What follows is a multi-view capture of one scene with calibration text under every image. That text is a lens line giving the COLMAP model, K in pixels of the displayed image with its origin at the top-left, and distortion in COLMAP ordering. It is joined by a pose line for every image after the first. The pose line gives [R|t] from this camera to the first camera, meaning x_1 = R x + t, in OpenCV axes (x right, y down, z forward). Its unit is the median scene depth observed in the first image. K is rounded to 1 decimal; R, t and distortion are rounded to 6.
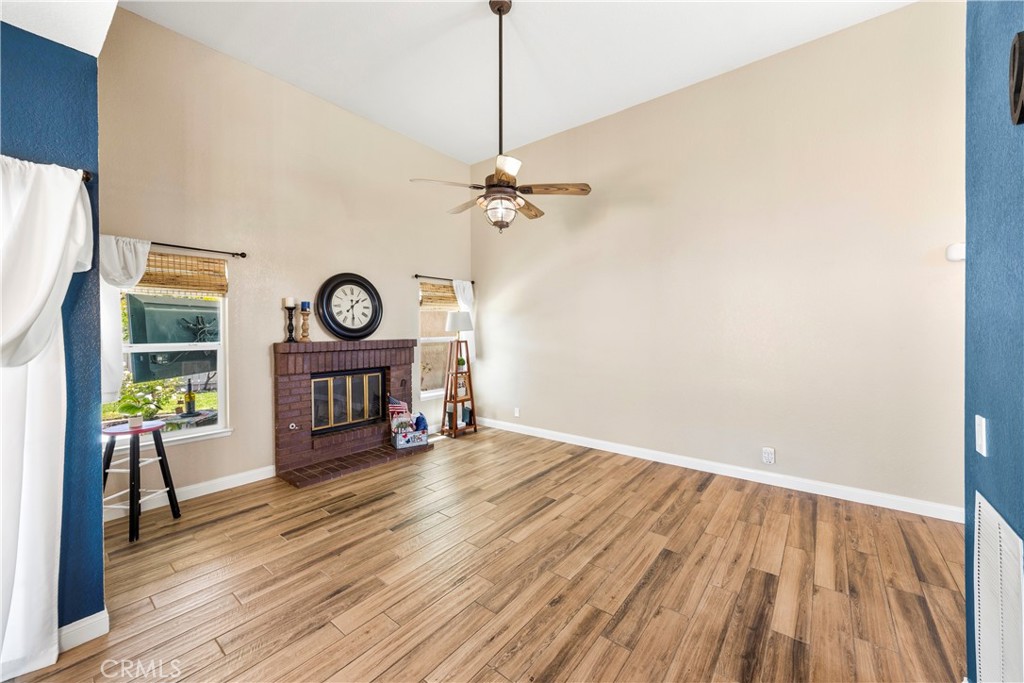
lens RADIAL K [[389.6, 0, 516.4], [0, 389.6, 332.2], [0, 0, 1]] dist [-0.010880, 0.001571]
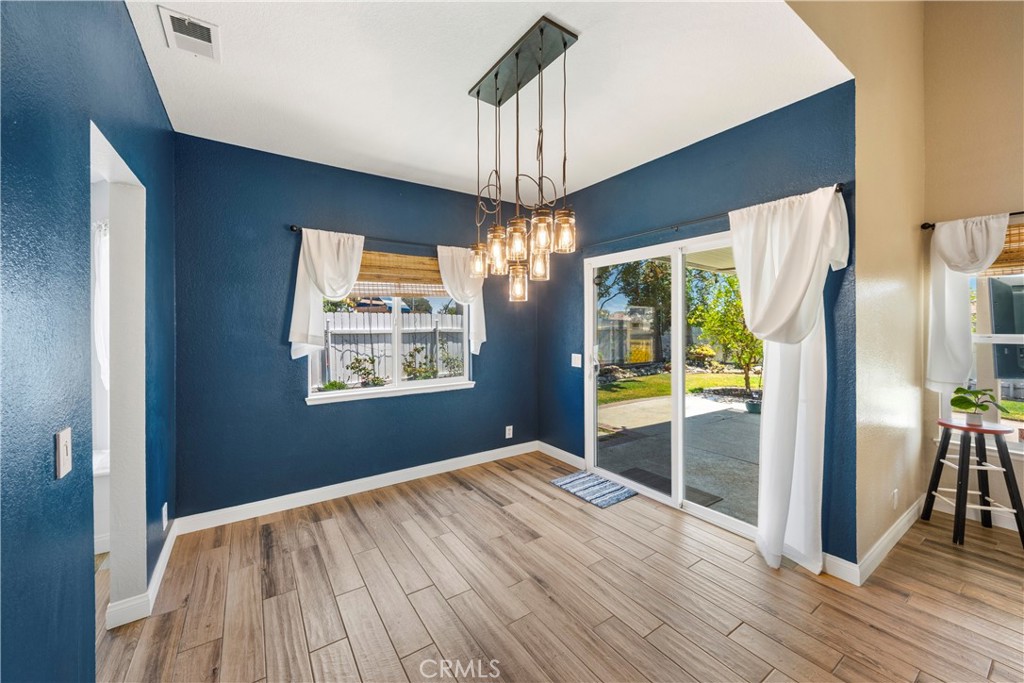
lens RADIAL K [[389.6, 0, 518.3], [0, 389.6, 331.8], [0, 0, 1]] dist [-0.010880, 0.001571]
pose [[-0.298180, 0.022609, -0.954242, 0.142892], [0.000038, 0.999720, 0.023675, 0.003878], [0.954510, 0.007023, -0.298097, 0.181693]]
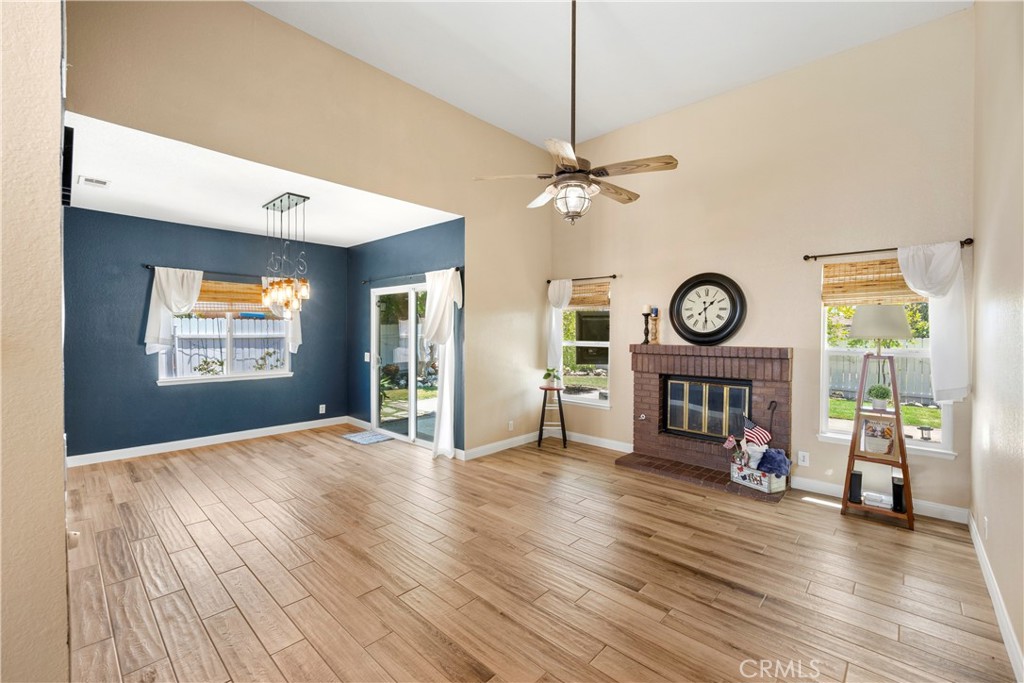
lens RADIAL K [[419.1, 0, 510.9], [0, 419.1, 341.6], [0, 0, 1]] dist [-0.015476, 0.000570]
pose [[-0.077969, 0.027734, -0.996570, 0.691690], [-0.013869, 0.999486, 0.028900, -0.011914], [0.996859, 0.016075, -0.077545, 0.703829]]
